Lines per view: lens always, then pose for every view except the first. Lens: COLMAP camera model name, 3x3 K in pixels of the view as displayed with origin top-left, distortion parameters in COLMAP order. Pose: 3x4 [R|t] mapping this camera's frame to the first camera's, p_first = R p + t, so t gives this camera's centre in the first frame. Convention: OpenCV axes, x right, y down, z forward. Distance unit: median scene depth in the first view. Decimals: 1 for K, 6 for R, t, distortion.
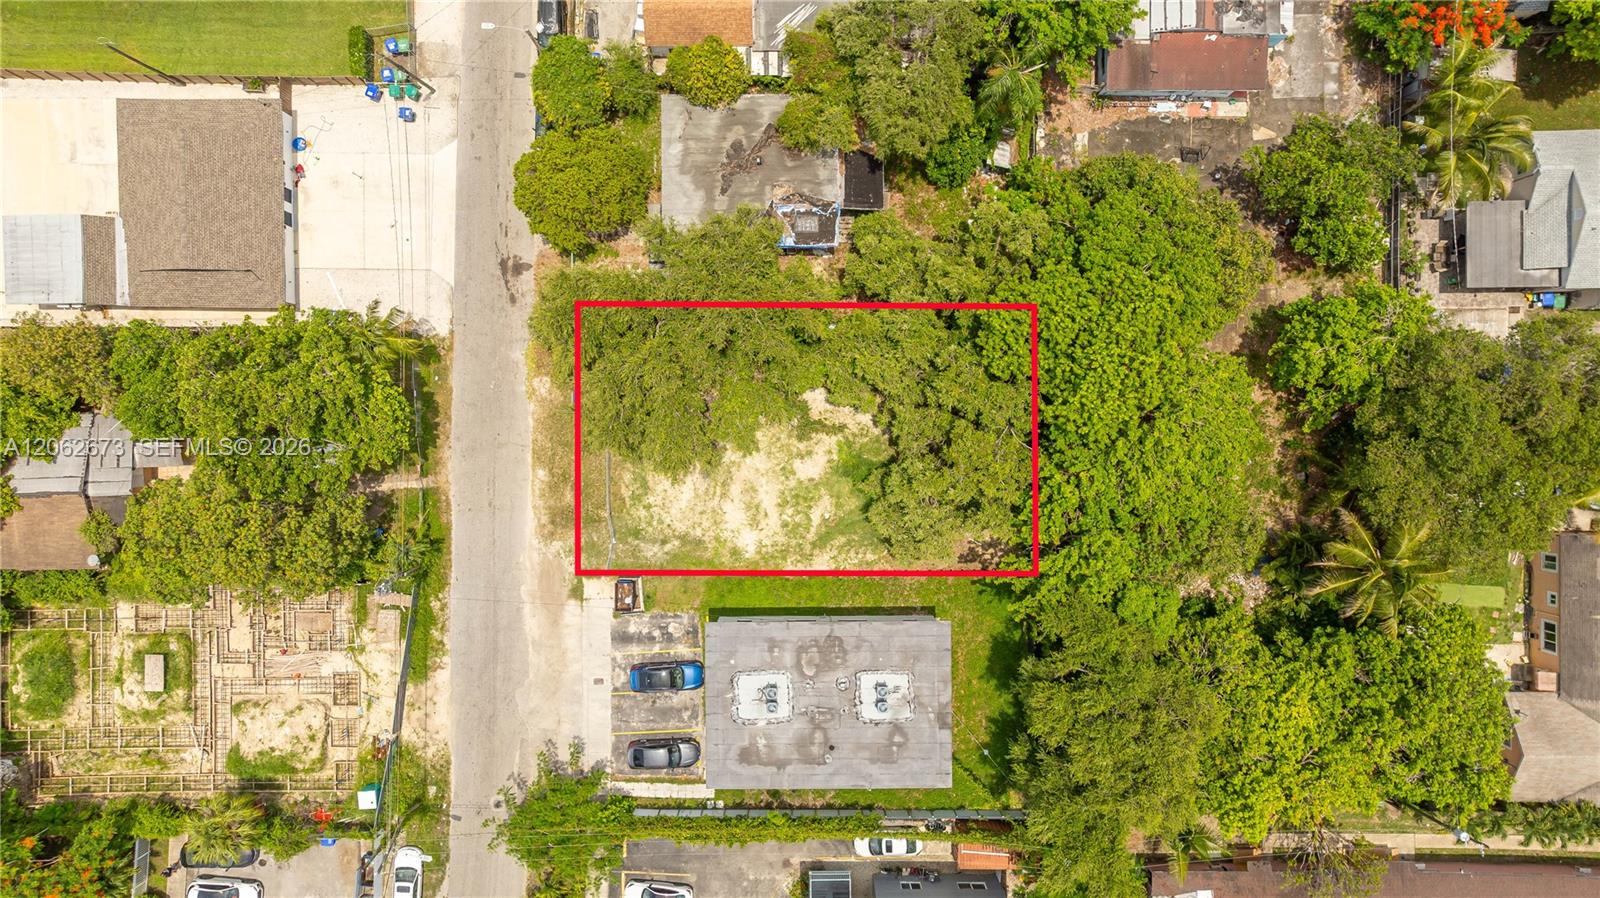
lens RADIAL K [[1111.1, 0, 800.0], [0, 1111.1, 449.0], [0, 0, 1]] dist [-0.001827, 0.000563]
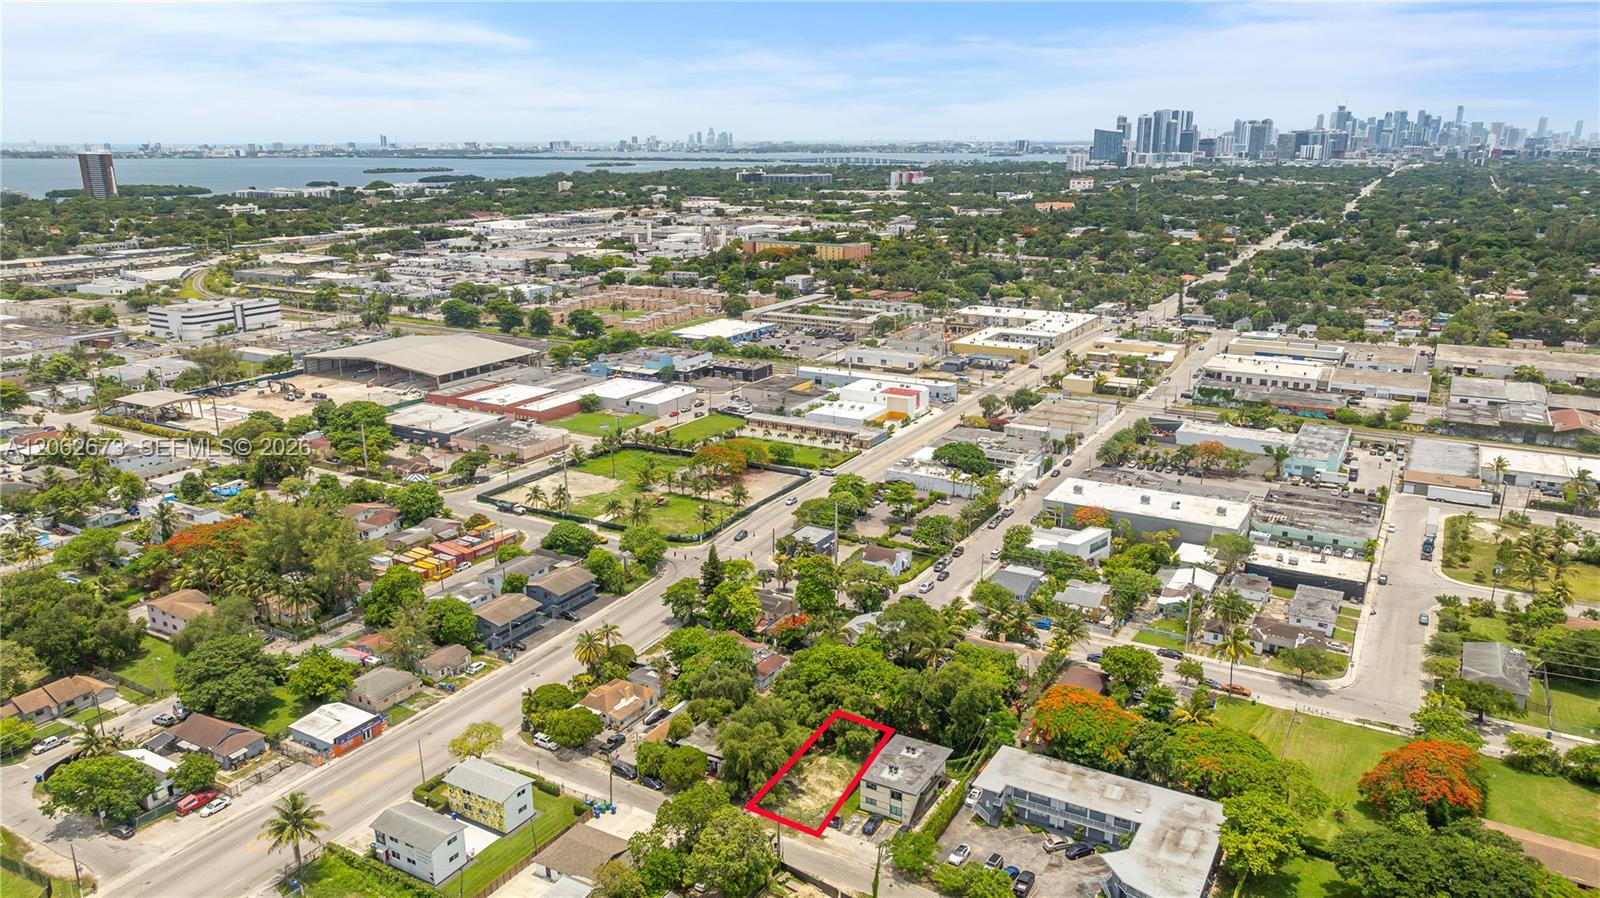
lens RADIAL K [[1126.5, 0, 800.0], [0, 1126.5, 449.0], [0, 0, 1]] dist [-0.025034, 0.050466]
pose [[0.501493, -0.231996, 0.833476, -1.972918], [0.865123, 0.125299, -0.485657, 1.116543], [0.008236, 0.964613, 0.263542, -0.382215]]
